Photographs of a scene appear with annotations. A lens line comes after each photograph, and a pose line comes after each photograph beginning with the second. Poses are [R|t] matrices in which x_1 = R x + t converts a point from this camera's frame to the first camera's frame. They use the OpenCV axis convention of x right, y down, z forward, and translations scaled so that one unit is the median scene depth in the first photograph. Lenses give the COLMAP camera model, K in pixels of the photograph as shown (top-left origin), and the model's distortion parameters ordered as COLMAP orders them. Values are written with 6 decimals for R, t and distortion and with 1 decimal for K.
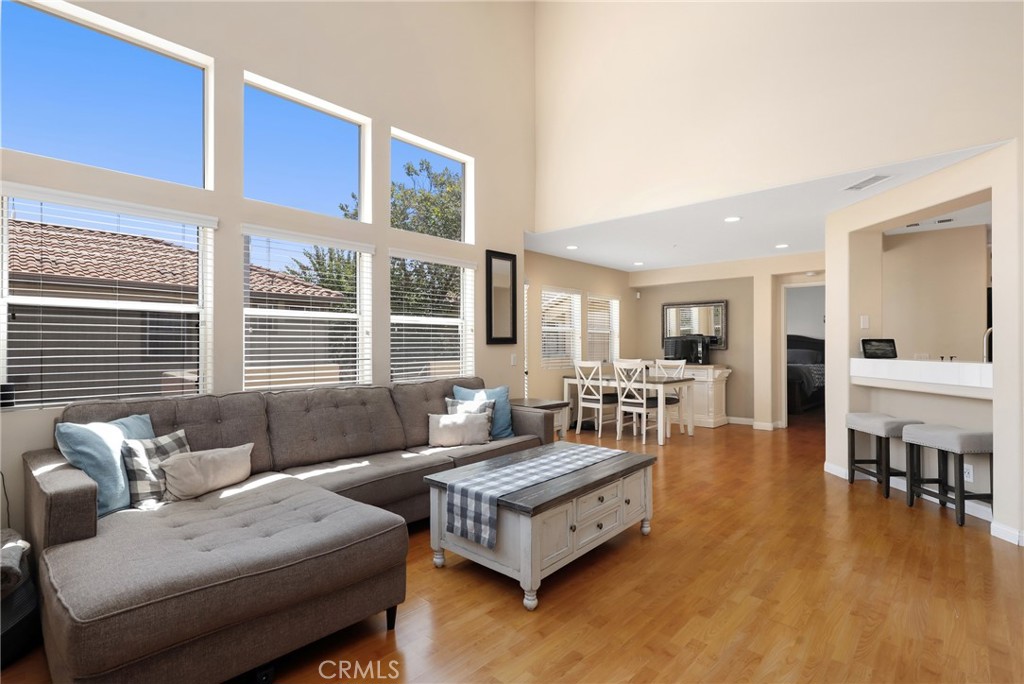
lens RADIAL K [[473.7, 0, 516.5], [0, 473.7, 337.3], [0, 0, 1]] dist [-0.000465, -0.000064]
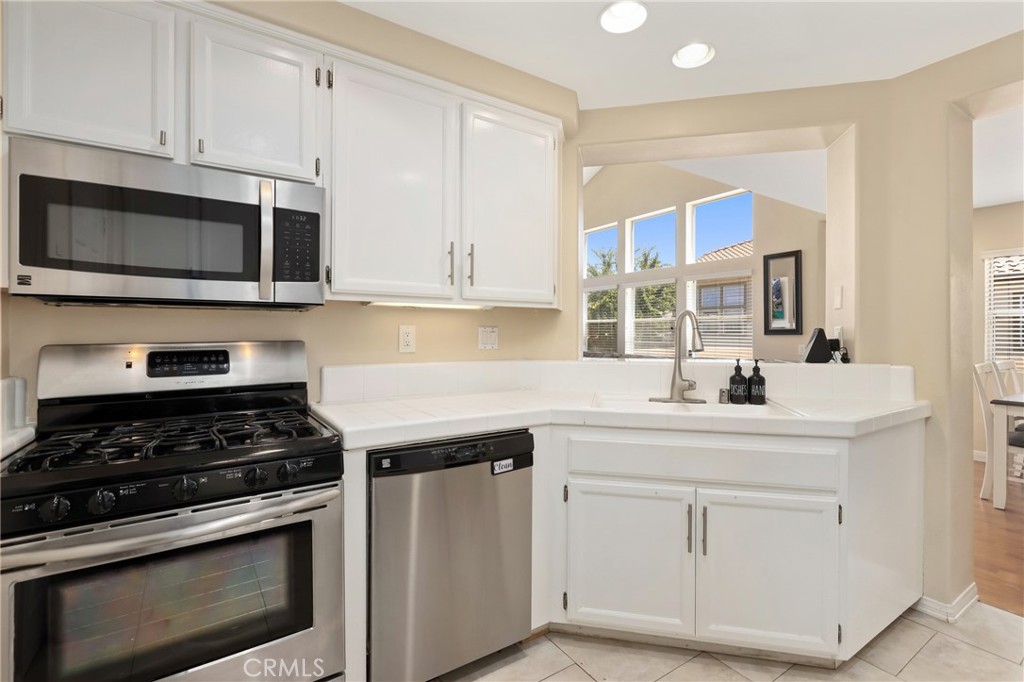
lens RADIAL K [[473.7, 0, 516.5], [0, 473.7, 336.3], [0, 0, 1]] dist [-0.000465, -0.000064]
pose [[-0.240789, 0.001968, -0.970575, 1.877078], [0.005345, 0.999985, 0.000702, 0.020542], [0.970563, -0.005018, -0.240796, 1.036239]]
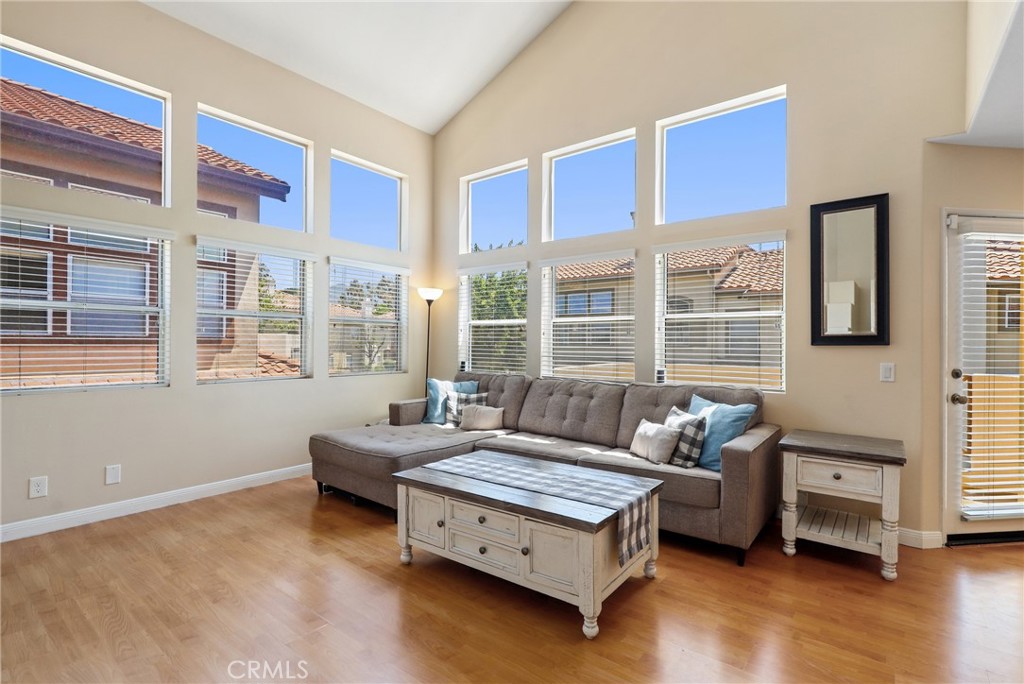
lens RADIAL K [[477.8, 0, 534.8], [0, 477.8, 344.7], [0, 0, 1]] dist [0.001248, 0.000097]
pose [[0.111465, 0.001773, -0.993767, 0.864015], [0.007324, 0.999970, 0.002606, 0.013020], [0.993741, -0.007569, 0.111448, 0.808753]]
